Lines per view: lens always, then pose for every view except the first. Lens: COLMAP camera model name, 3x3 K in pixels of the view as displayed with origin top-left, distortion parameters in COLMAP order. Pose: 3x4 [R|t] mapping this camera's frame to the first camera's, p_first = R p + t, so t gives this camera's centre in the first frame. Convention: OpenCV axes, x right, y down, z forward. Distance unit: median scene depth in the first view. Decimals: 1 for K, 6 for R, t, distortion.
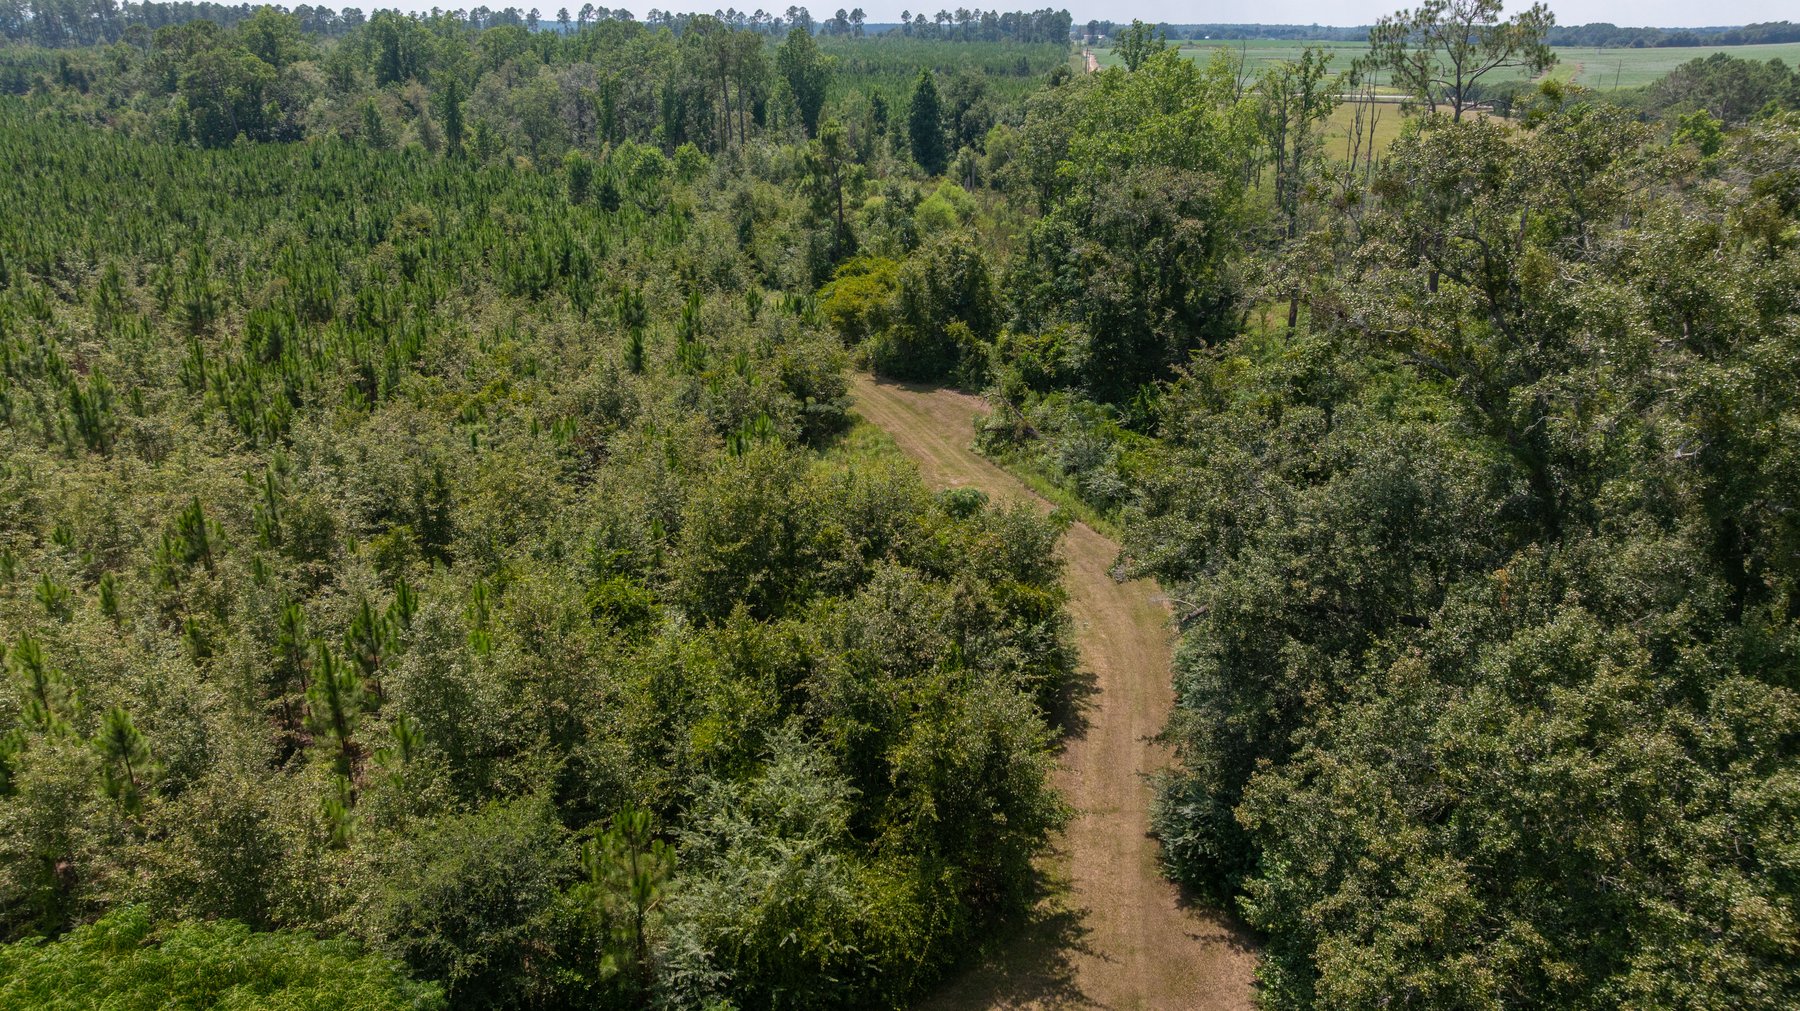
lens RADIAL K [[1268.3, 0, 900.5], [0, 1268.3, 497.9], [0, 0, 1]] dist [-0.031652, 0.035649]
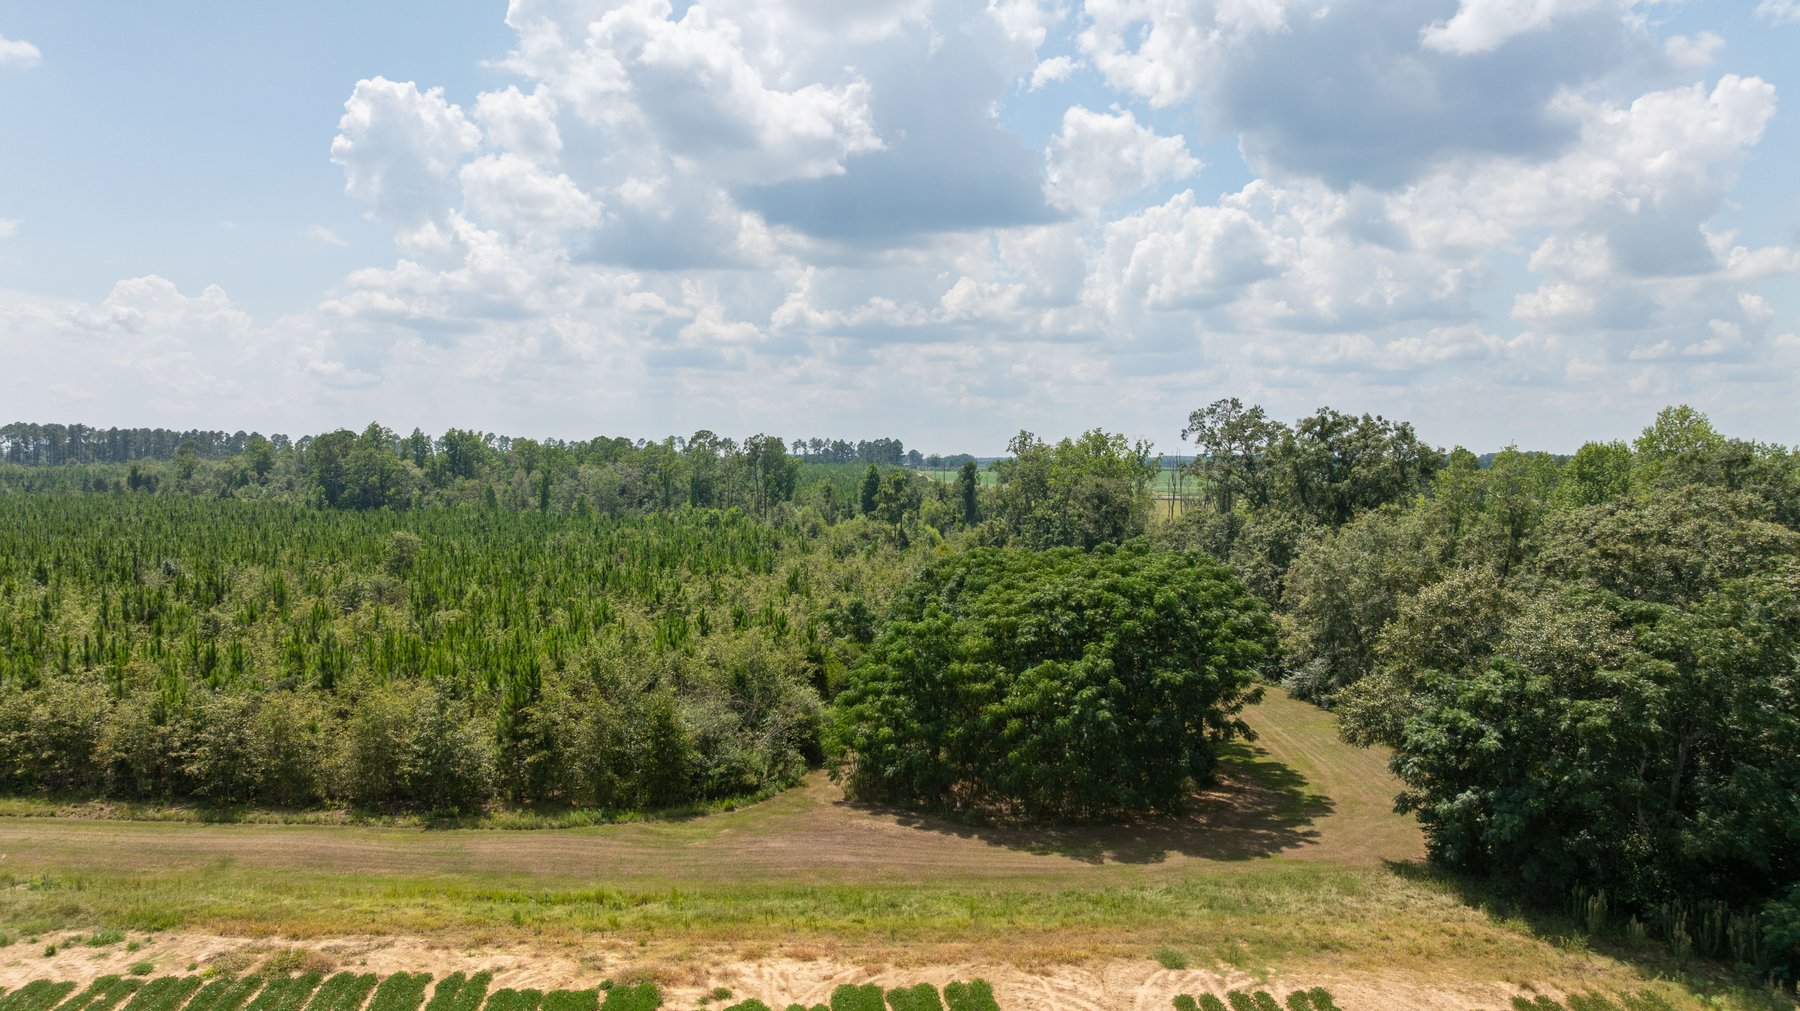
lens RADIAL K [[1268.3, 0, 902.4], [0, 1268.3, 507.6], [0, 0, 1]] dist [-0.031652, 0.035649]
pose [[0.988013, -0.004711, 0.154301, -0.169953], [0.053302, 0.948474, -0.312339, 0.162257], [-0.144879, 0.316820, 0.937356, -0.349611]]
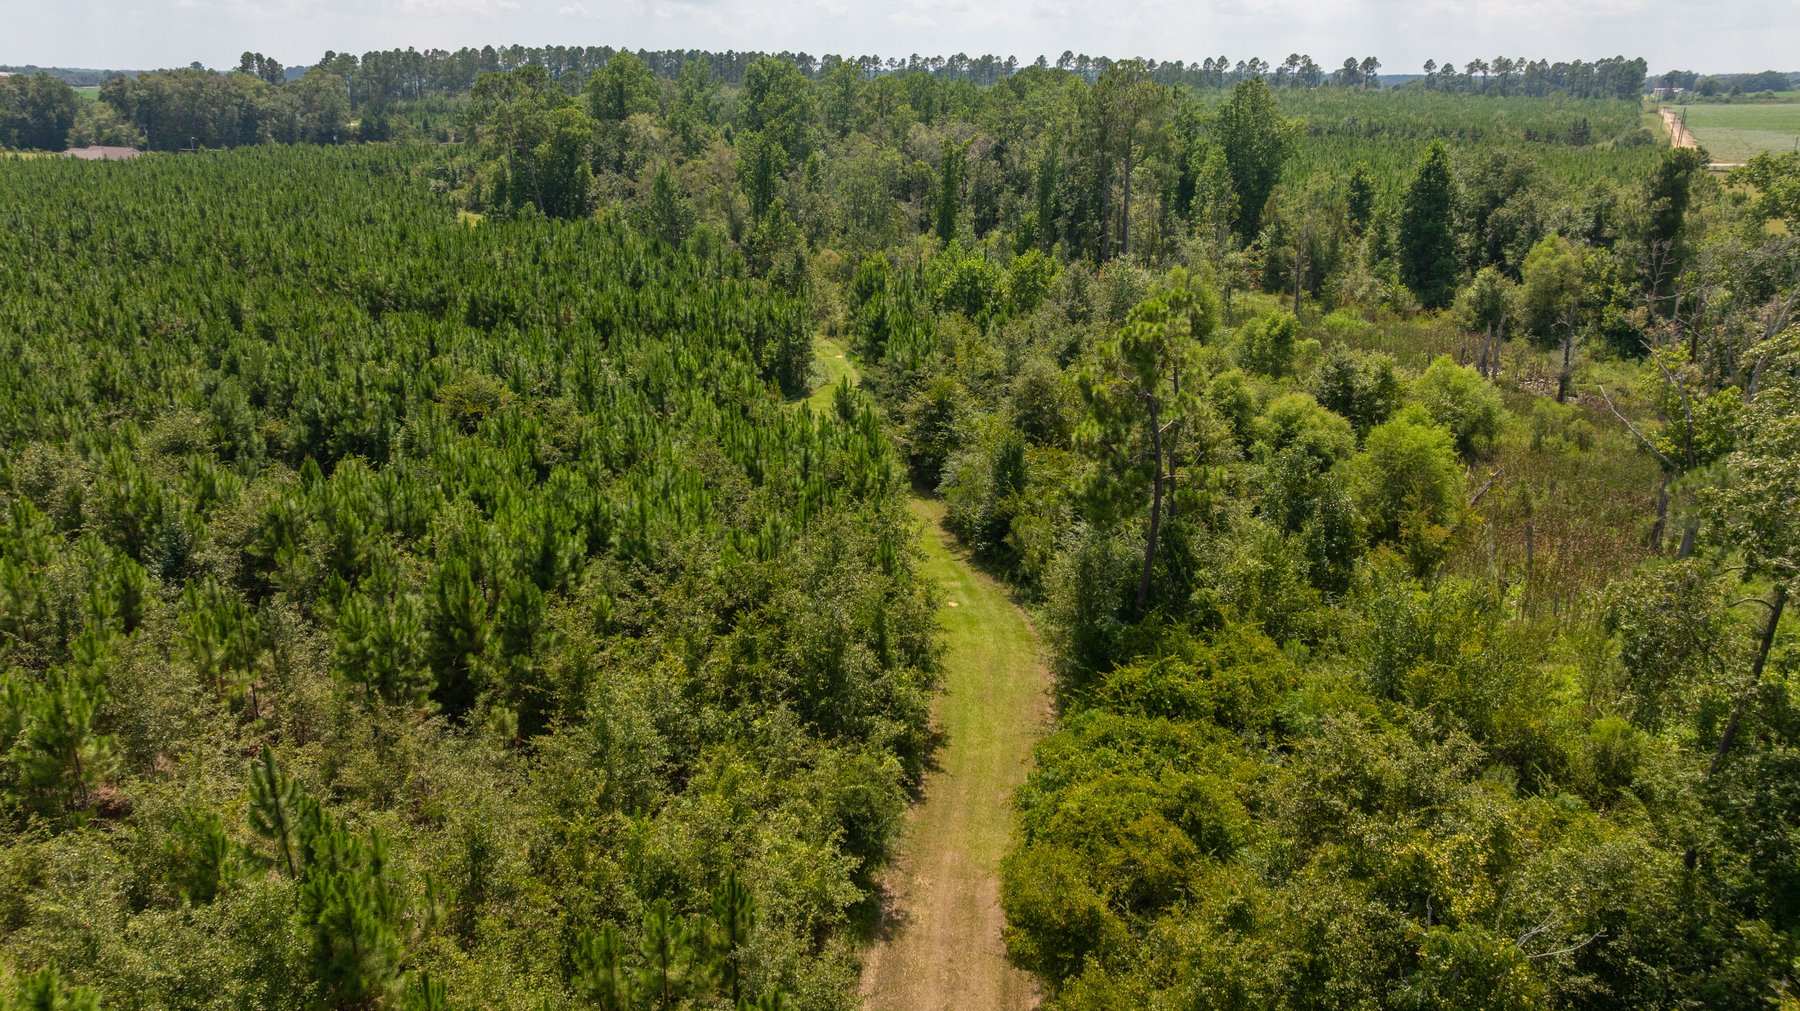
lens RADIAL K [[1268.3, 0, 911.0], [0, 1268.3, 498.1], [0, 0, 1]] dist [-0.031652, 0.035649]
pose [[0.932188, 0.117747, -0.342288, 0.010854], [-0.129512, 0.991510, -0.011632, -0.114185], [0.338012, 0.055174, 0.939523, 0.305115]]
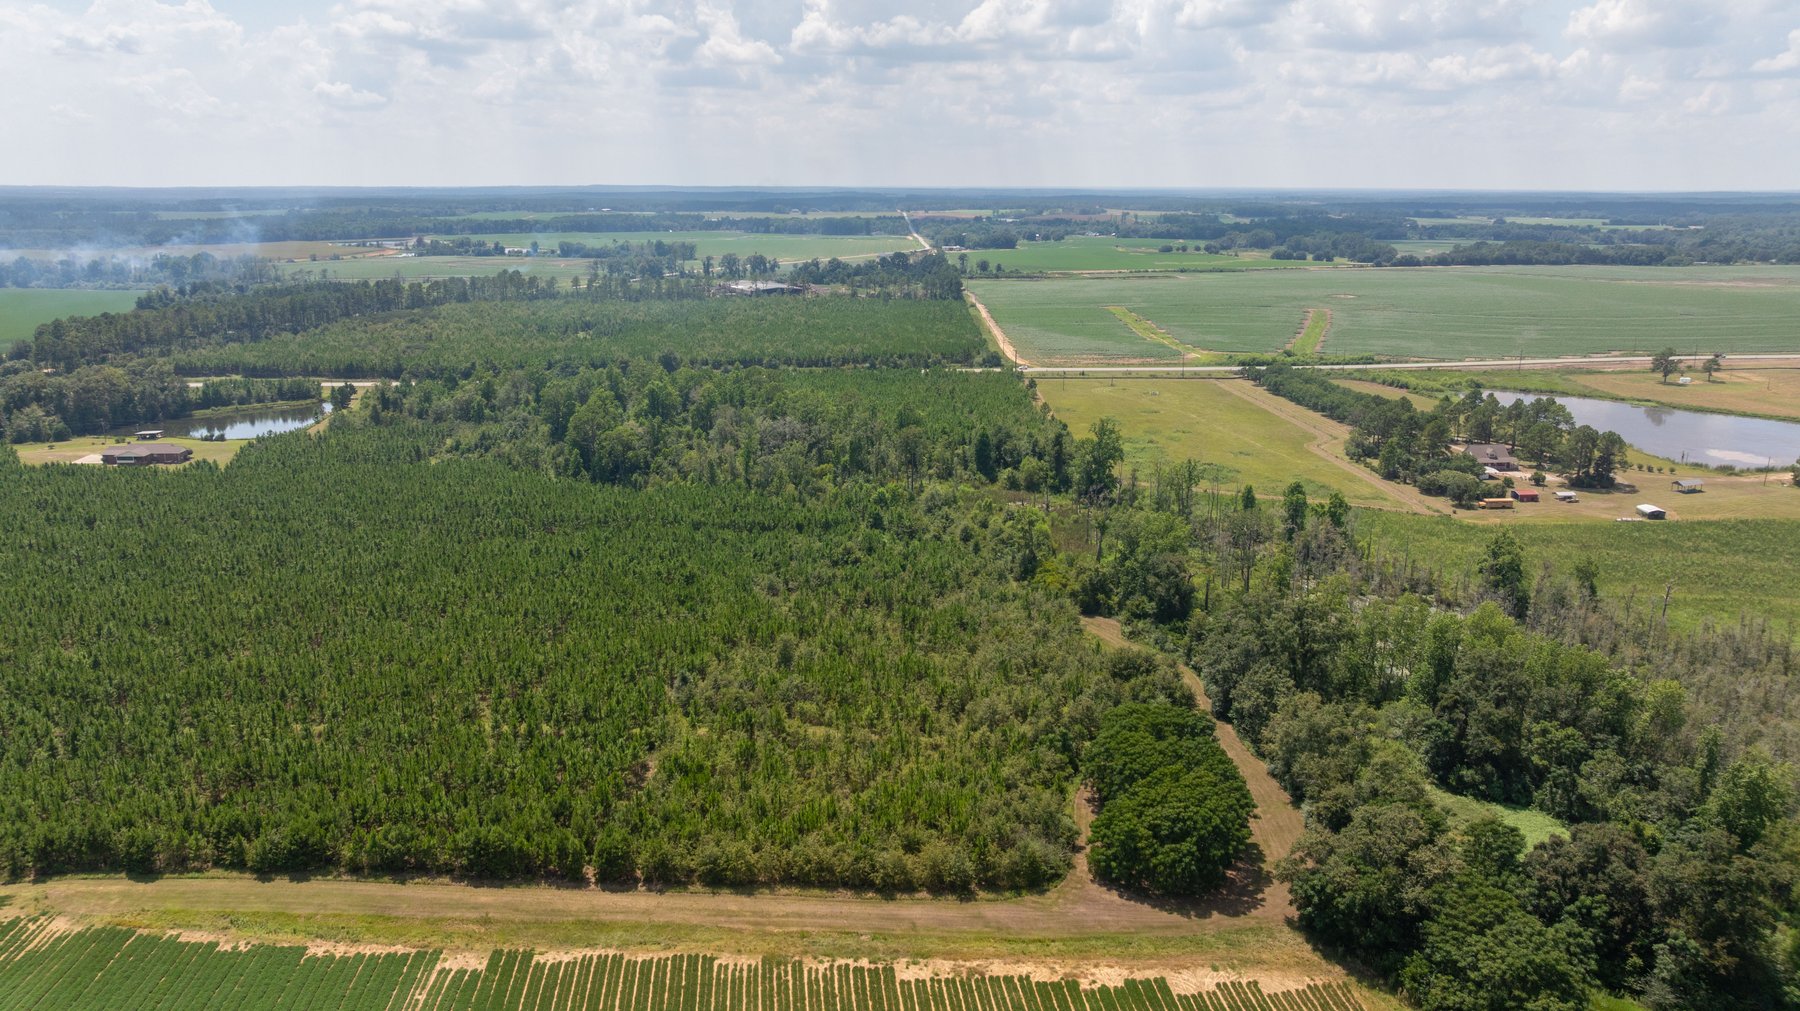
lens RADIAL K [[1268.3, 0, 899.6], [0, 1268.3, 497.4], [0, 0, 1]] dist [-0.031652, 0.035649]
pose [[0.990484, -0.034692, 0.133183, -0.360358], [0.049314, 0.992915, -0.108114, -0.027267], [-0.128488, 0.113653, 0.985177, -0.857775]]
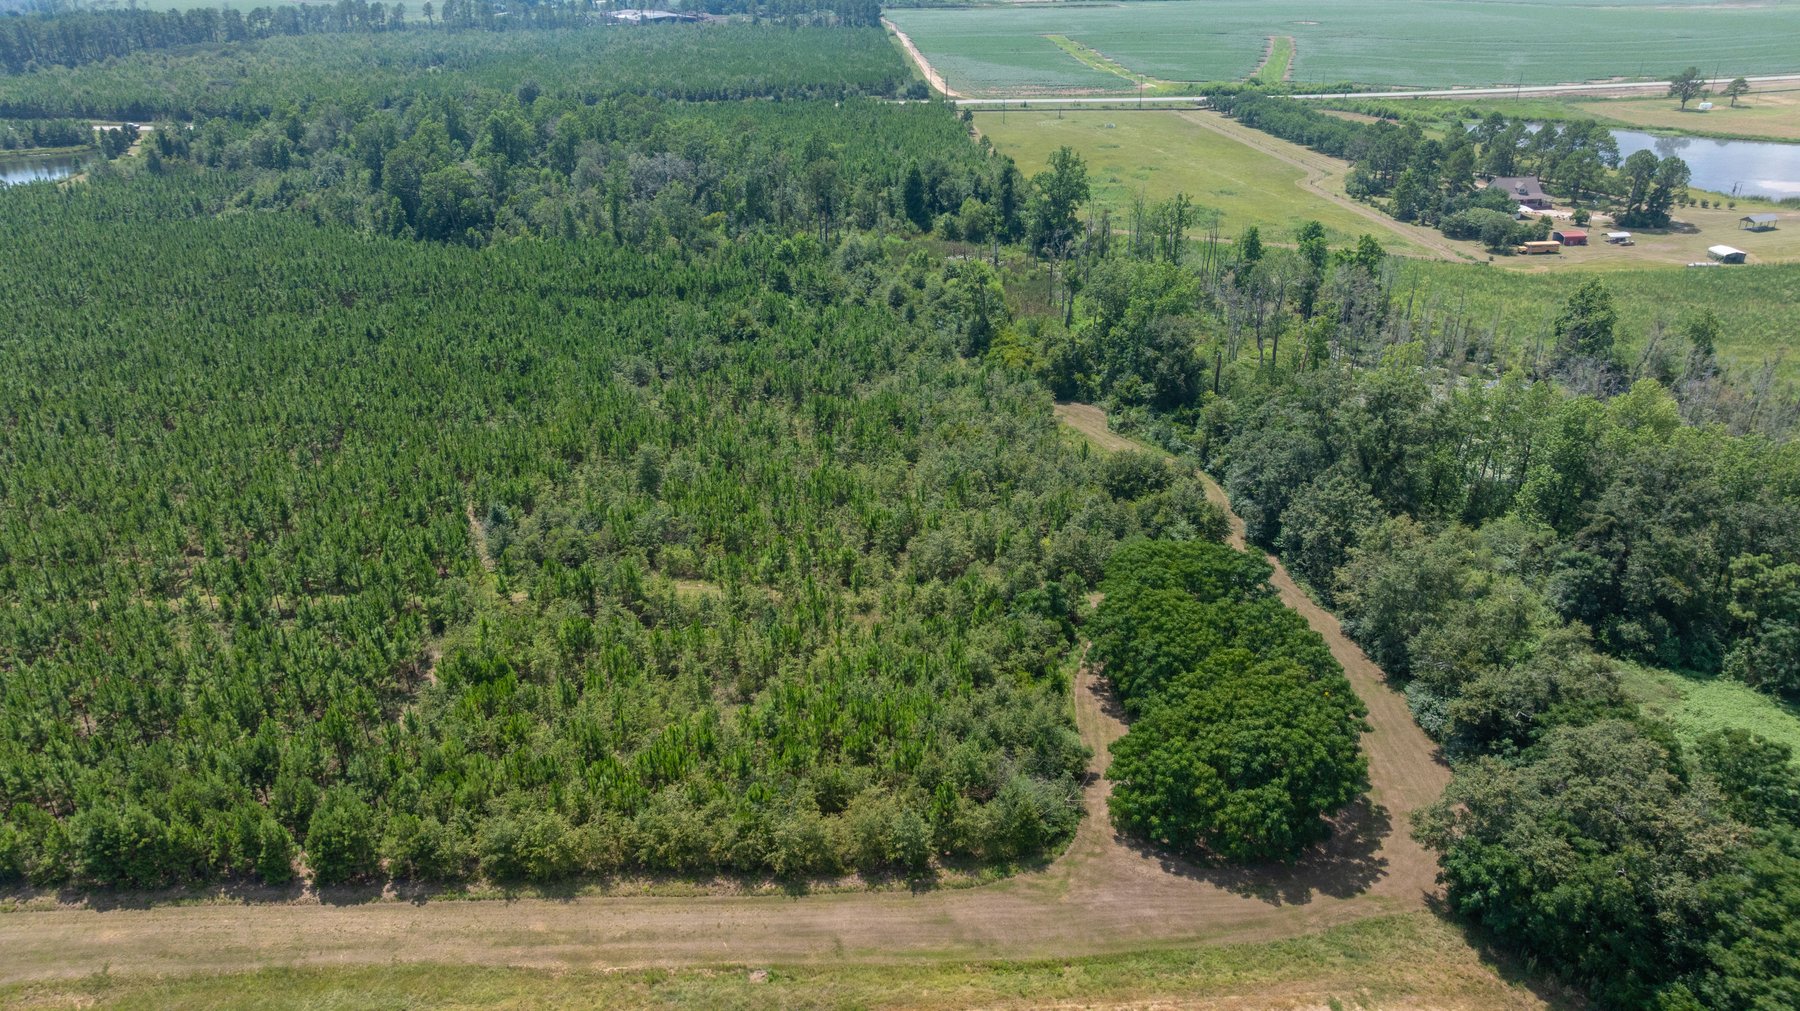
lens RADIAL K [[1268.3, 0, 902.7], [0, 1268.3, 505.7], [0, 0, 1]] dist [-0.031652, 0.035649]
pose [[0.978977, -0.088204, 0.183911, -0.307876], [0.073560, 0.993662, 0.084996, -0.050669], [-0.190243, -0.069680, 0.979261, -0.529346]]
